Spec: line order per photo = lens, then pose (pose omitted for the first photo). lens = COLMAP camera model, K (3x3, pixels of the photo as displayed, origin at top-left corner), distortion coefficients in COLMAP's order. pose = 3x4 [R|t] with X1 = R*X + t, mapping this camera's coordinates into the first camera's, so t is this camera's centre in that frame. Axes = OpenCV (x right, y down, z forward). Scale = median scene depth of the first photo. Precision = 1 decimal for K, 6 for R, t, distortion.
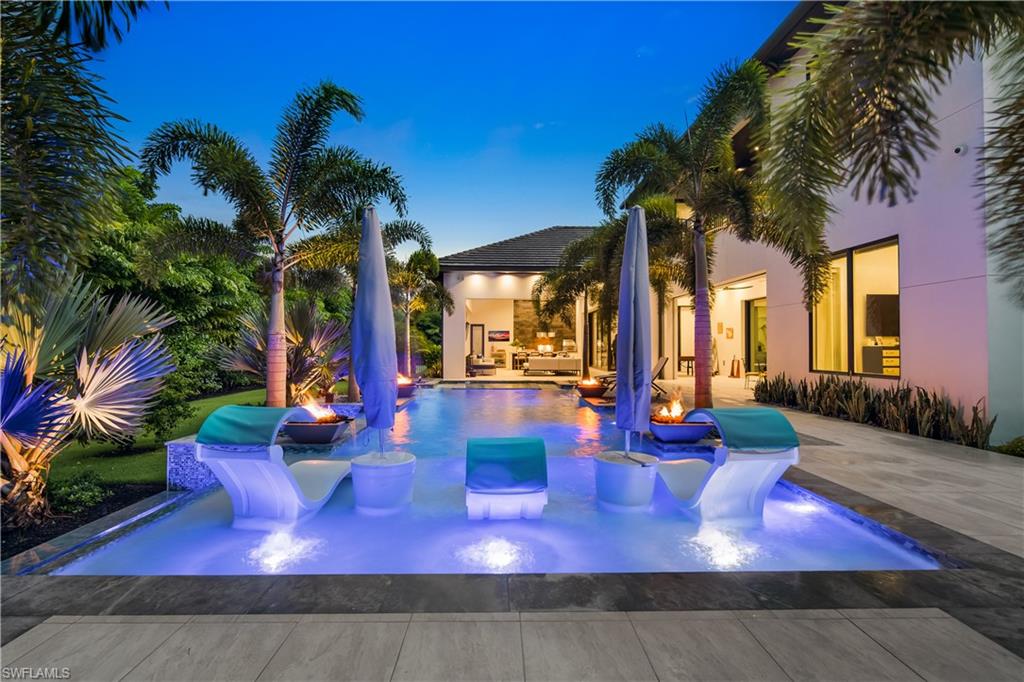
lens RADIAL K [[499.4, 0, 512.0], [0, 499.4, 341.0], [0, 0, 1]] dist [-0.000209, -0.000100]
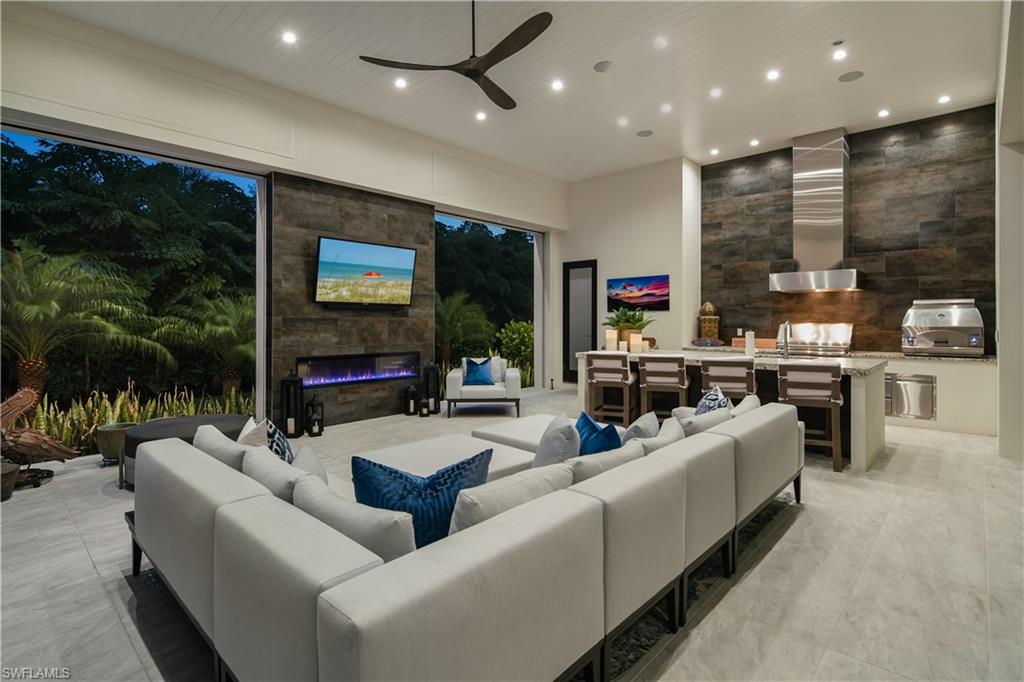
lens RADIAL K [[494.8, 0, 509.5], [0, 494.8, 318.8], [0, 0, 1]] dist [-0.000786, -0.000464]
pose [[0.713457, -0.001081, -0.700698, 0.128536], [0.003969, 0.999989, 0.002498, 0.003895], [0.700687, -0.004564, 0.713454, 0.726332]]
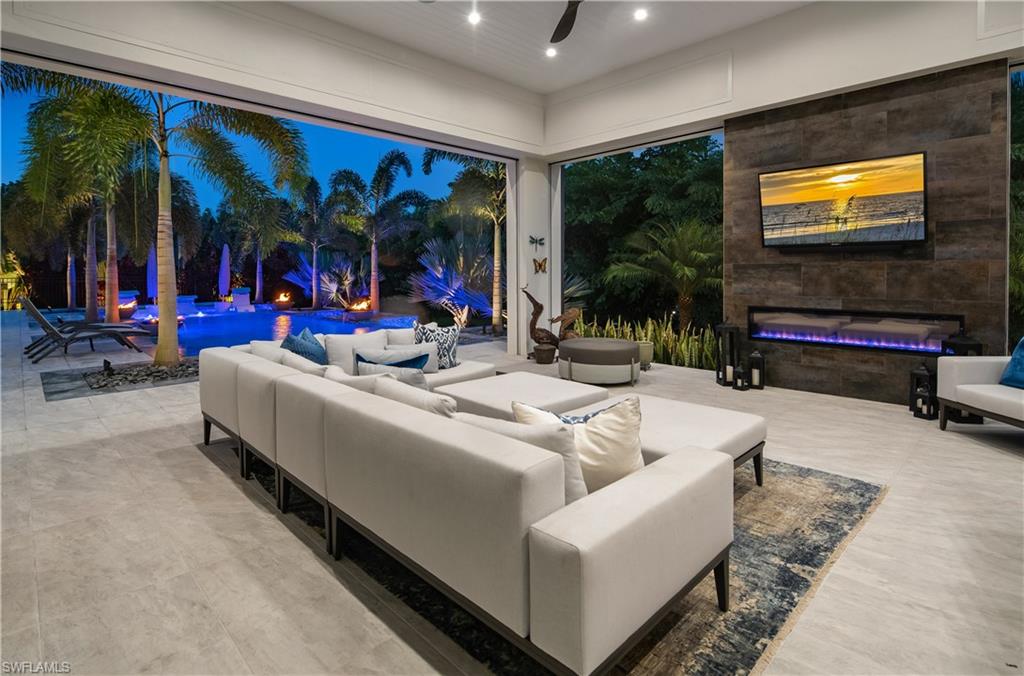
lens RADIAL K [[510.2, 0, 510.1], [0, 510.2, 279.6], [0, 0, 1]] dist [0.004191, 0.000730]
pose [[-0.730717, 0.015887, -0.682495, 0.127867], [0.012540, 0.999873, 0.009849, 0.010346], [0.682565, -0.001362, -0.730823, 1.130979]]
